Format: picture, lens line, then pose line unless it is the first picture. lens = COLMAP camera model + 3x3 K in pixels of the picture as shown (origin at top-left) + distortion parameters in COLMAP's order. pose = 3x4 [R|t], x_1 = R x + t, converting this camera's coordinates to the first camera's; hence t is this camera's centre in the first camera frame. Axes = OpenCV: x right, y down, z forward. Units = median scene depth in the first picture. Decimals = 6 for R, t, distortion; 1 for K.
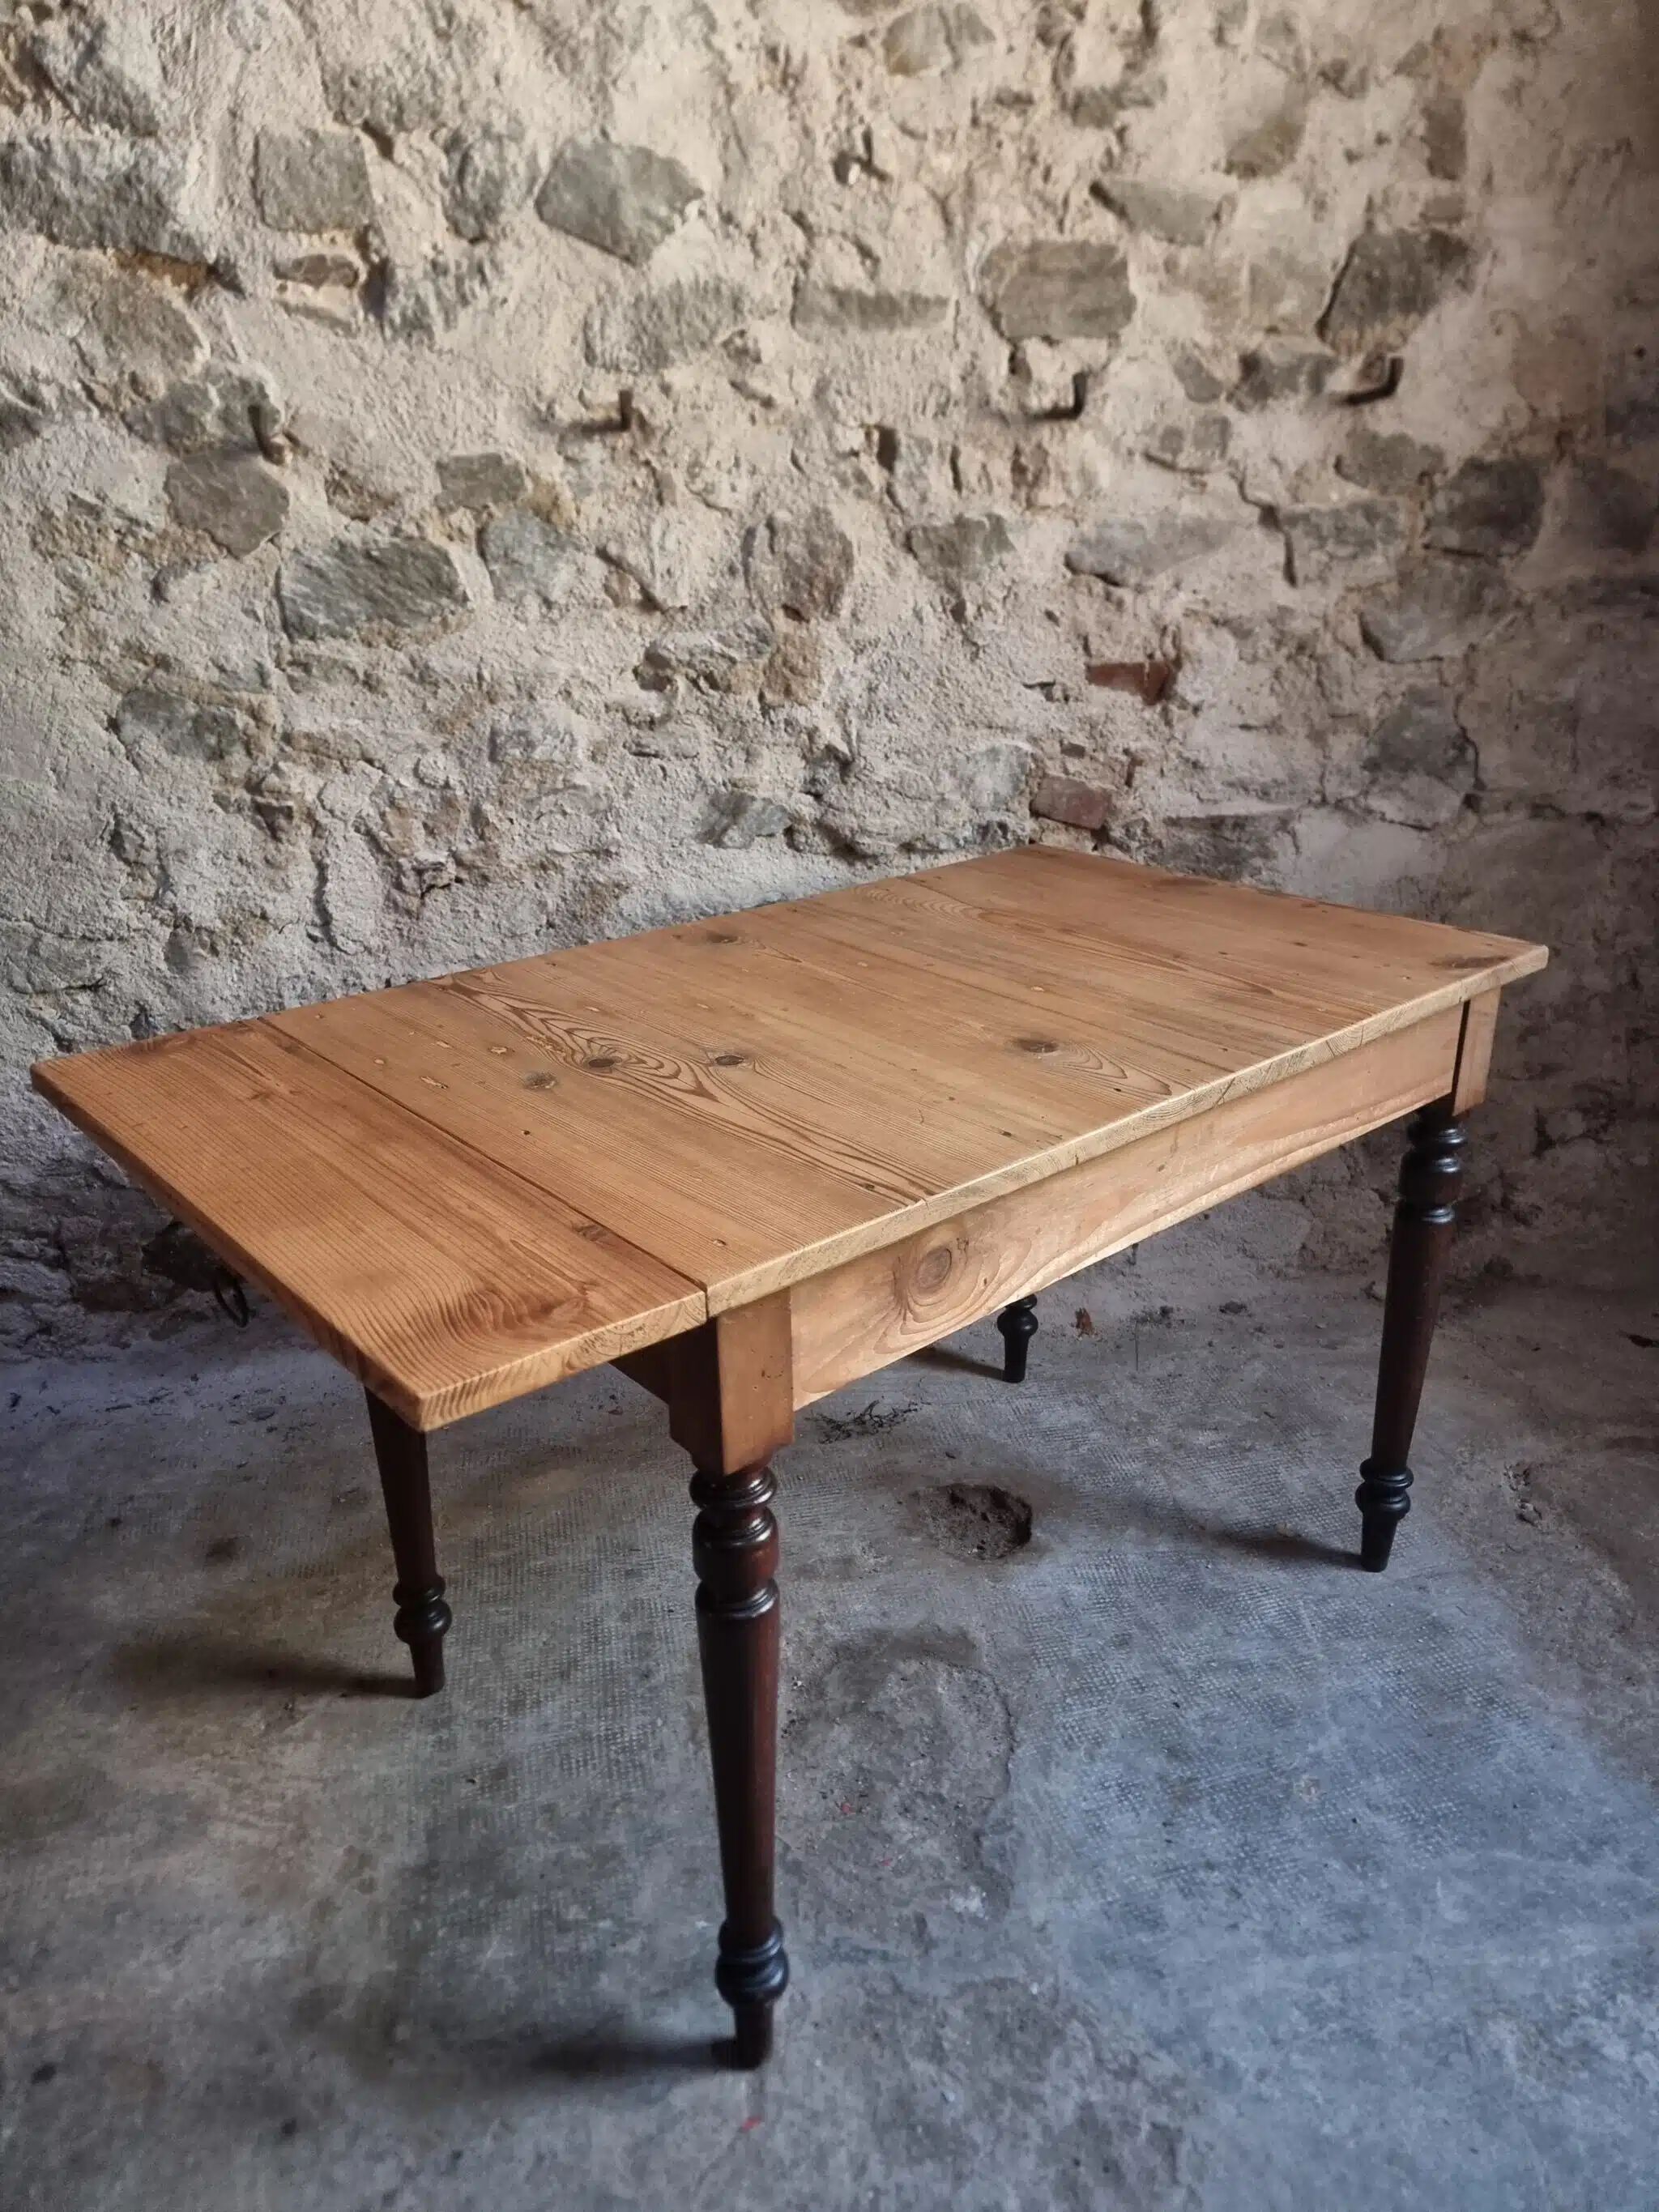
lens RADIAL K [[1546.7, 0, 830.6], [0, 1546.7, 1110.0], [0, 0, 1]] dist [0.062061, -0.063871]
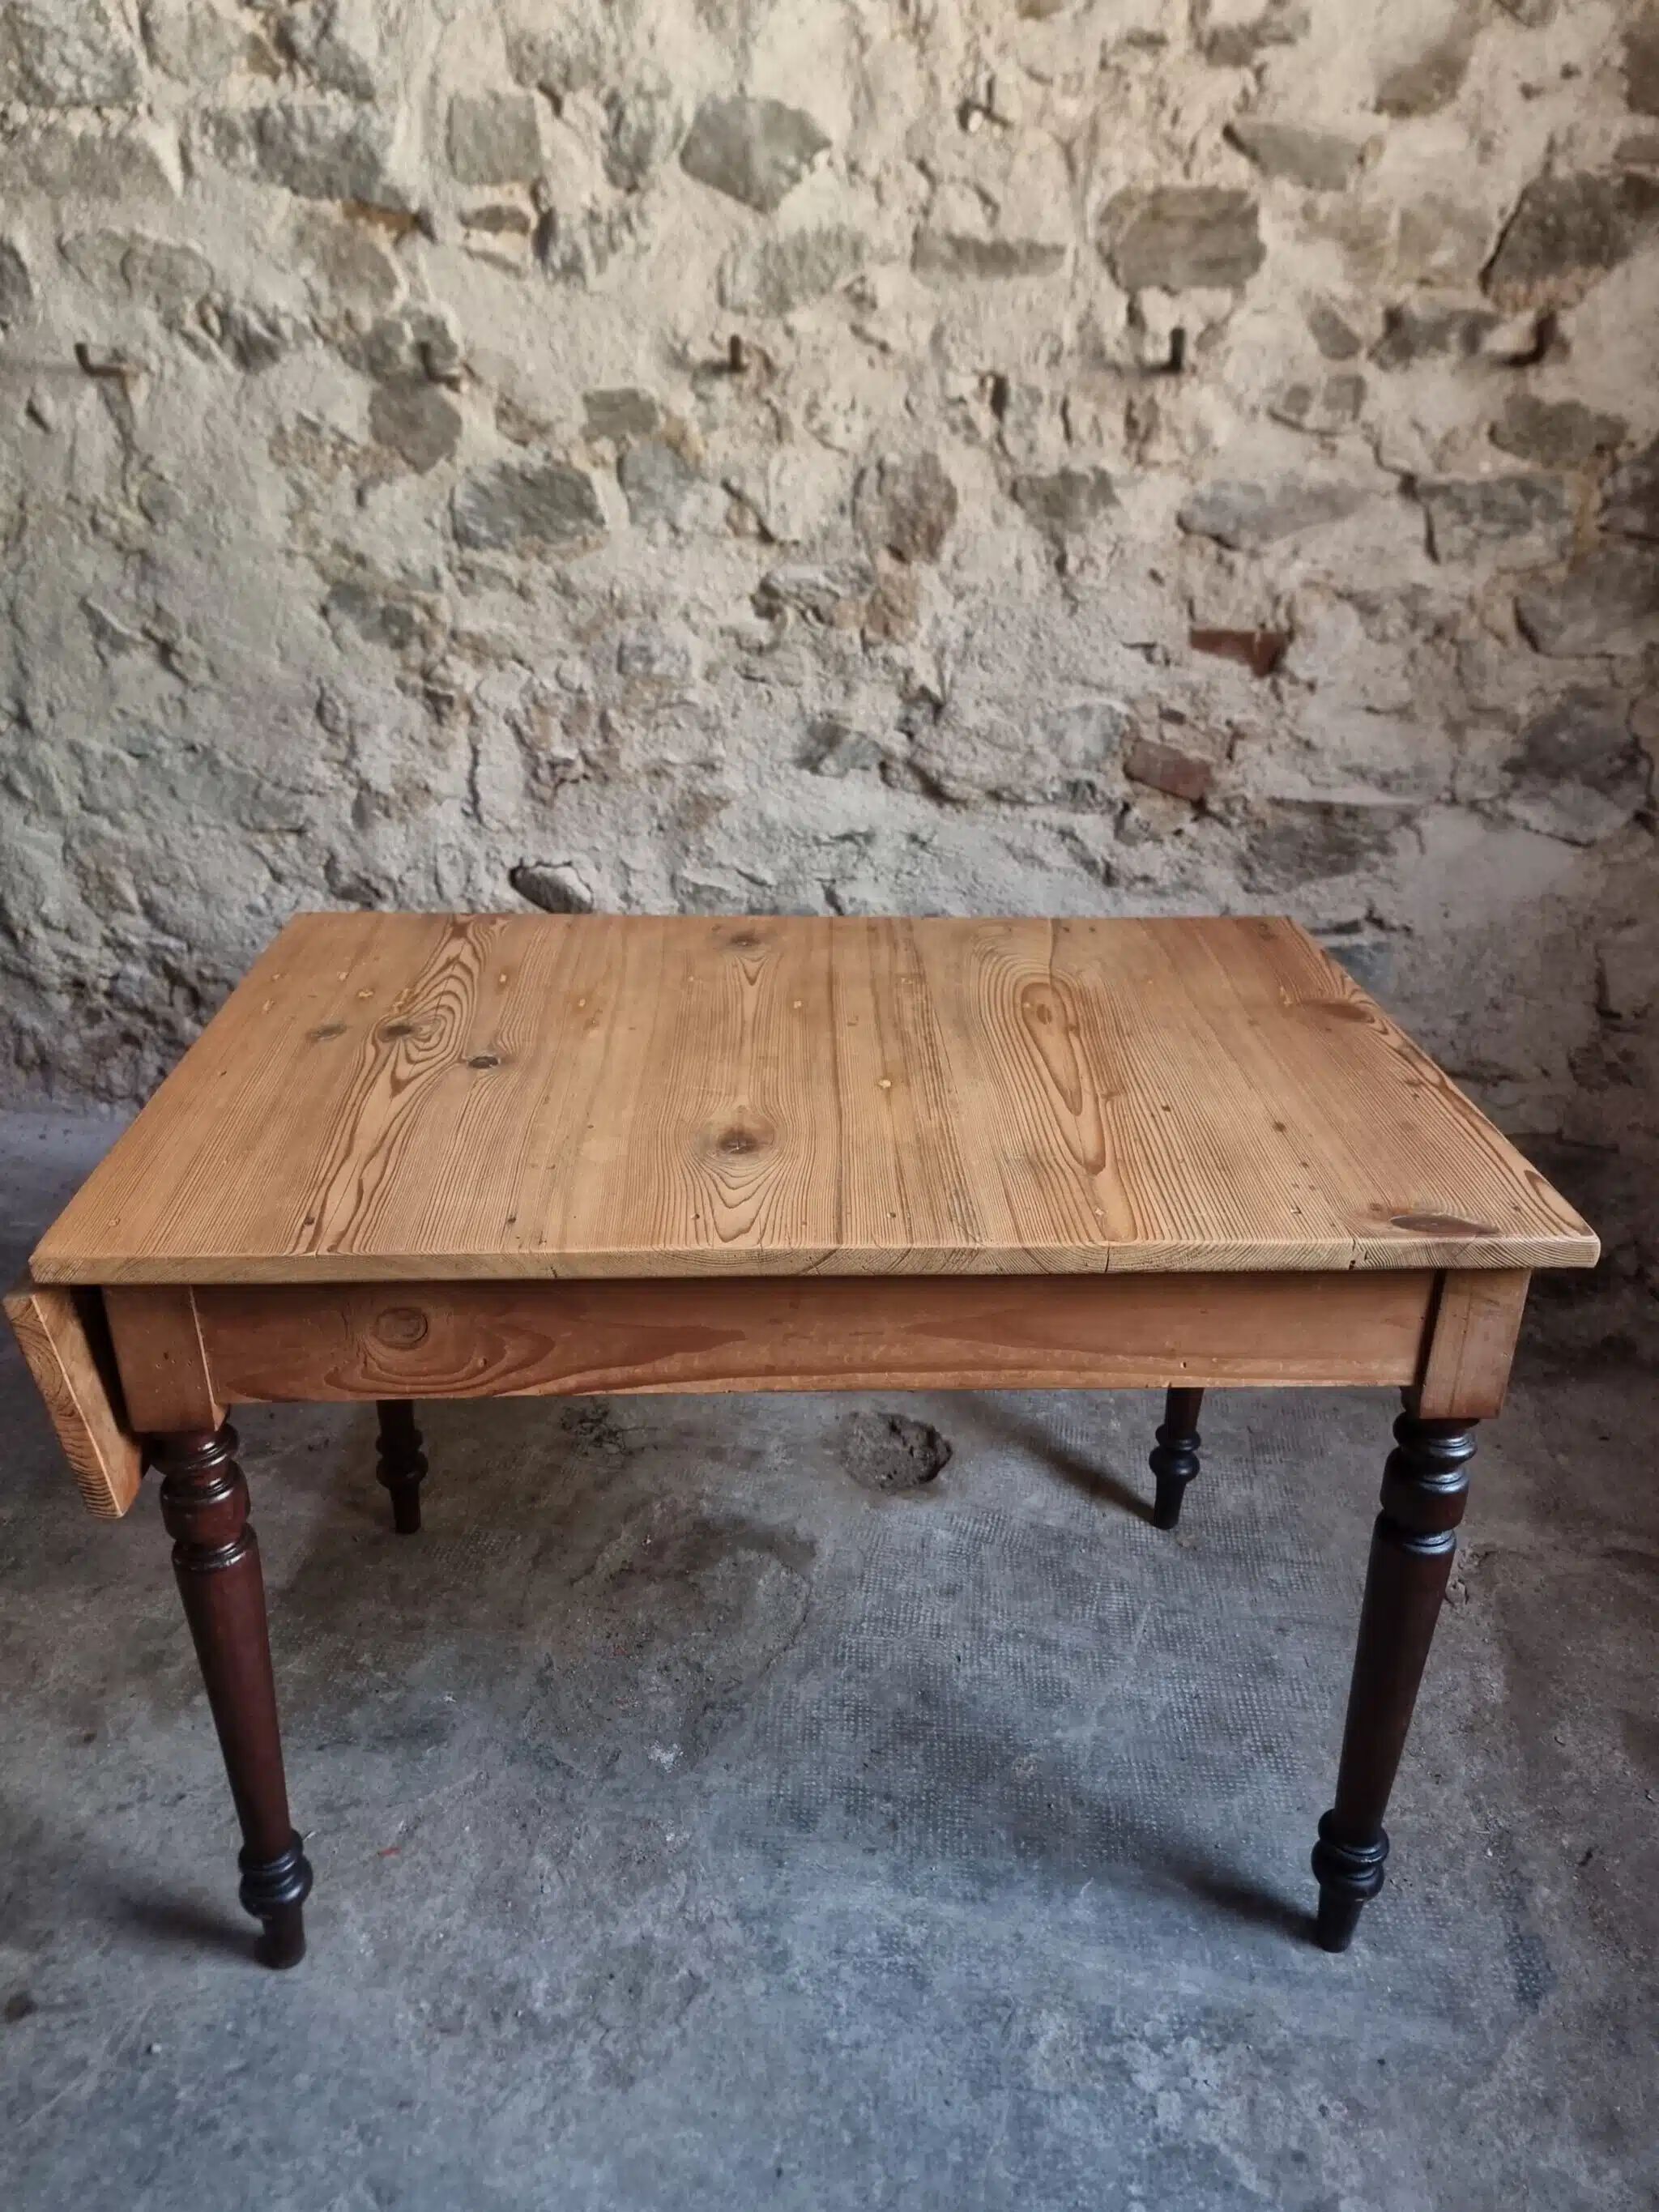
lens RADIAL K [[1601.7, 0, 813.2], [0, 1601.7, 1103.2], [0, 0, 1]] dist [0.055215, -0.061119]
pose [[0.927474, 0.183810, -0.325585, 0.340311], [-0.163856, 0.982557, 0.087941, -0.049673], [0.336071, -0.028214, 0.941414, -0.025863]]
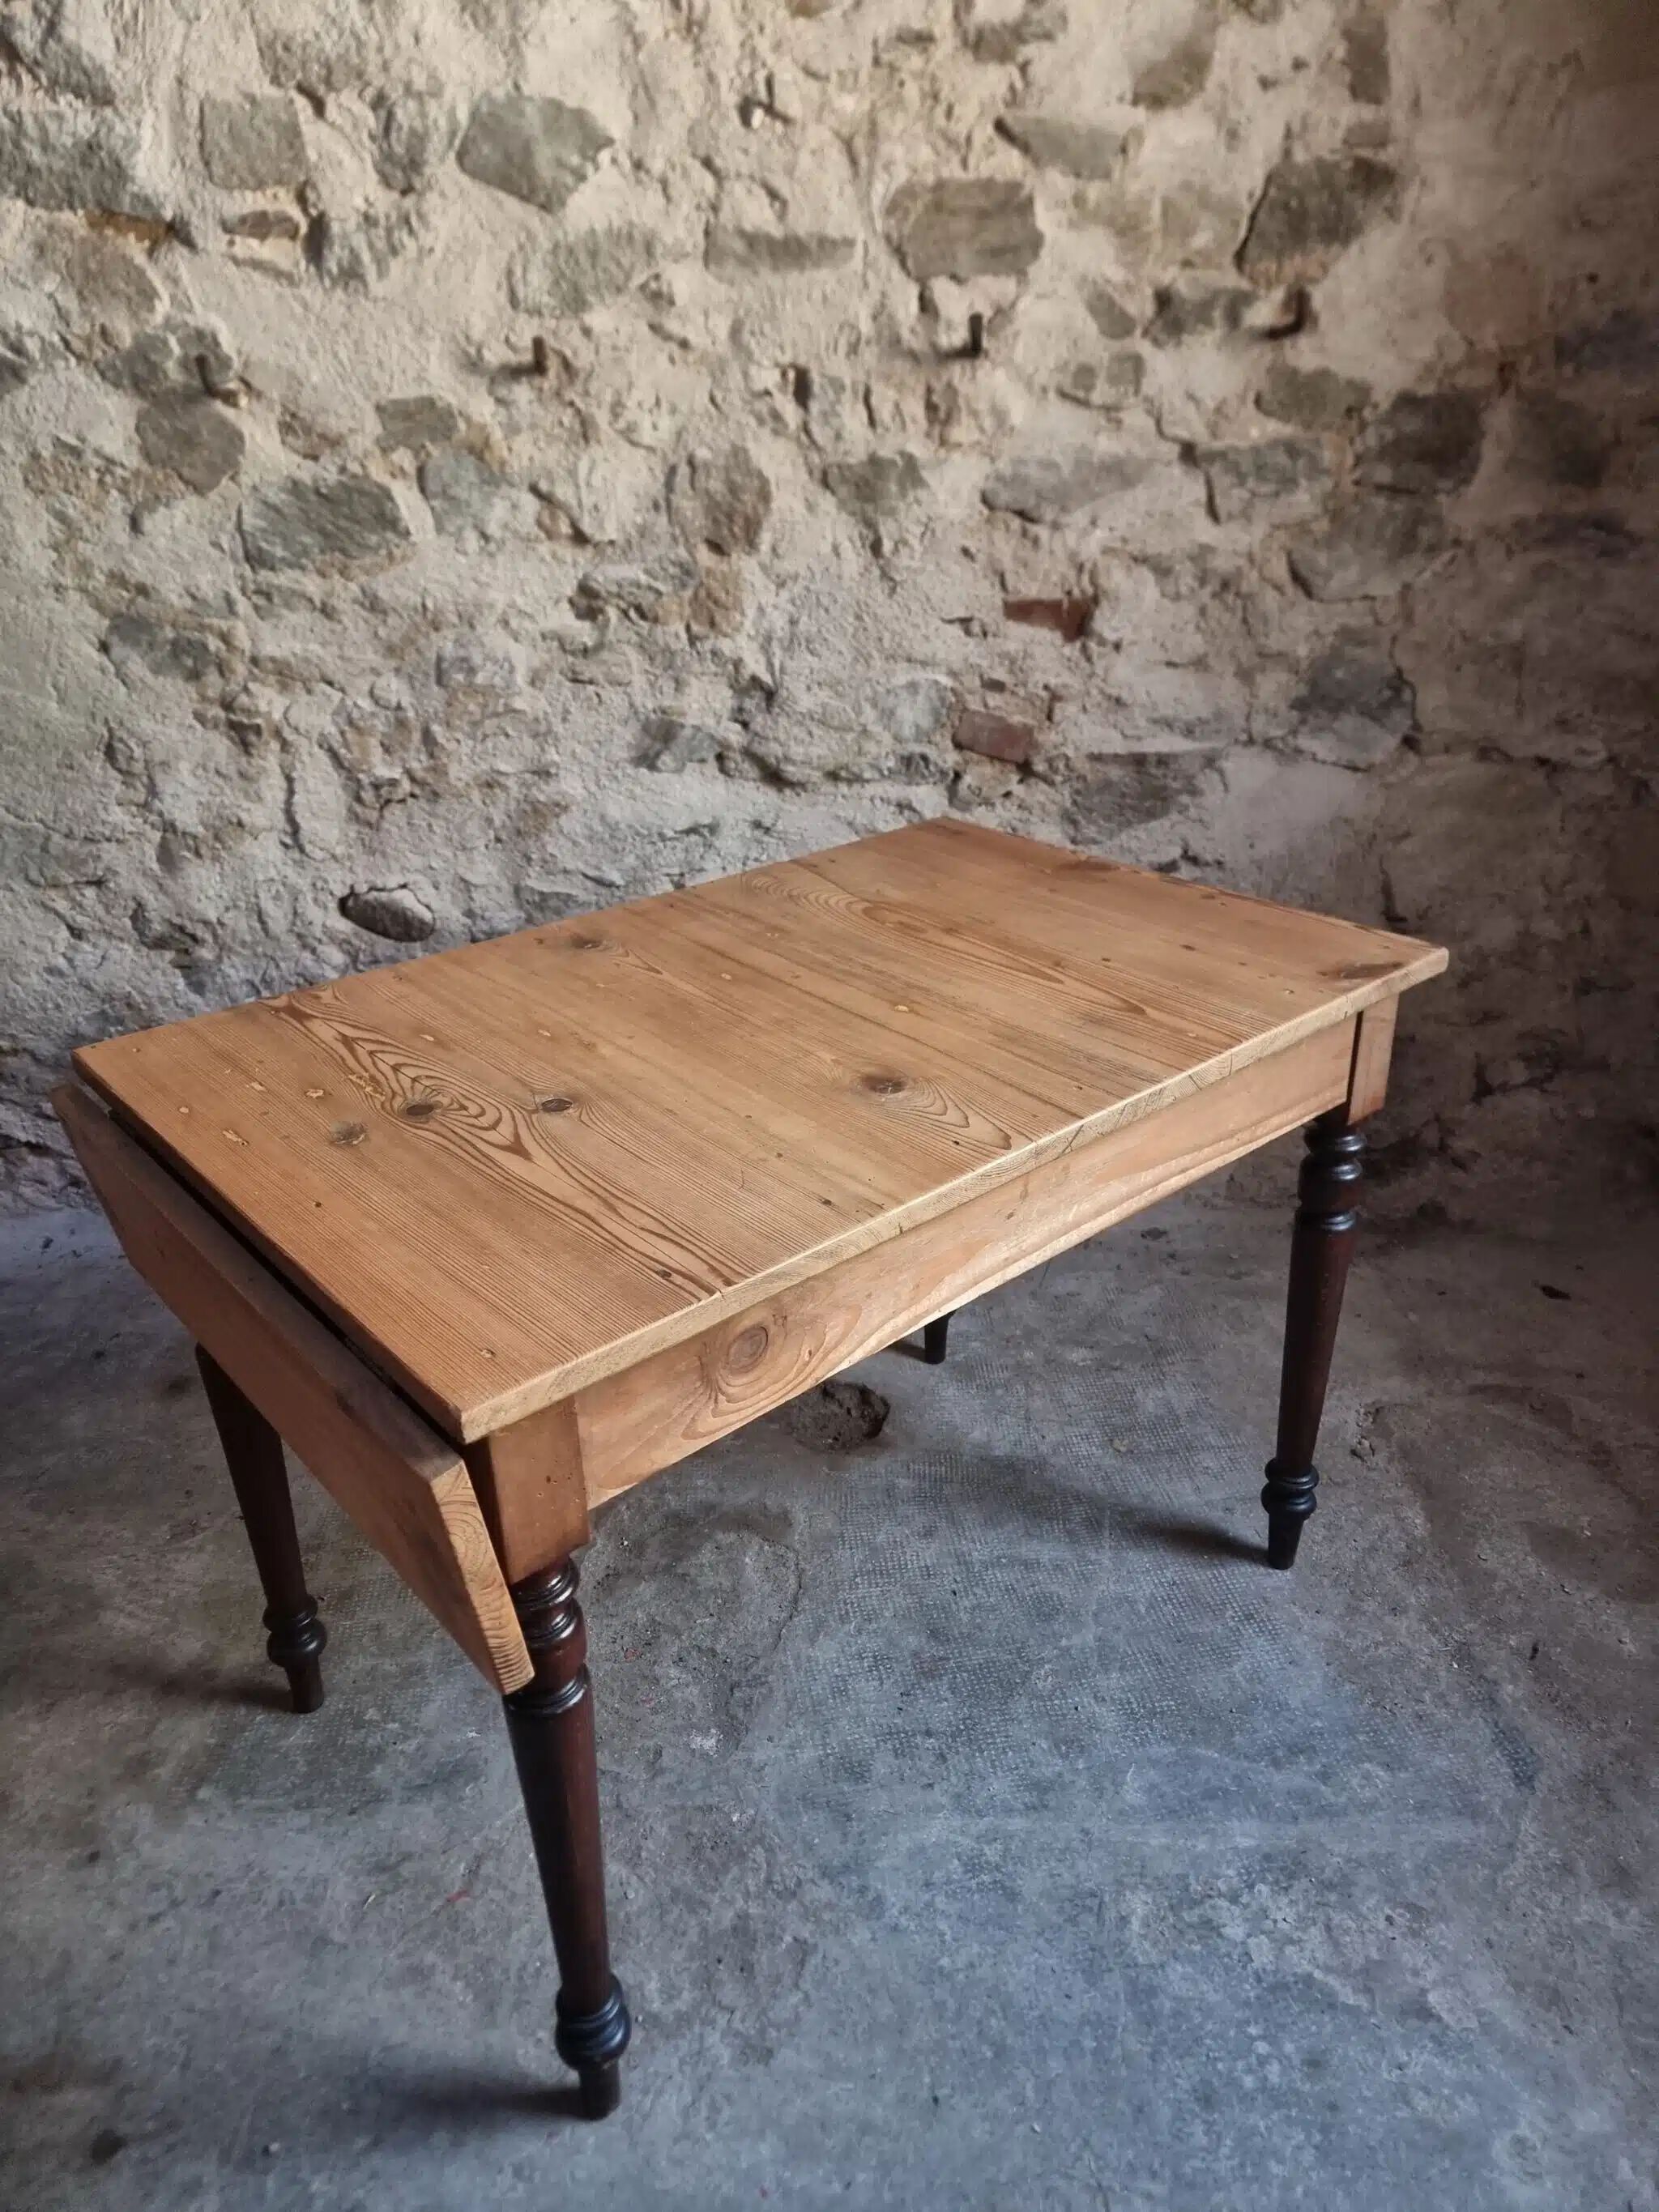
lens RADIAL K [[1558.2, 0, 839.5], [0, 1558.2, 1111.3], [0, 0, 1]] dist [0.058236, -0.059520]
pose [[0.989913, 0.055840, -0.130212, 0.219247], [-0.046205, 0.996046, 0.075883, -0.026920], [0.133934, -0.069101, 0.988578, -0.056298]]
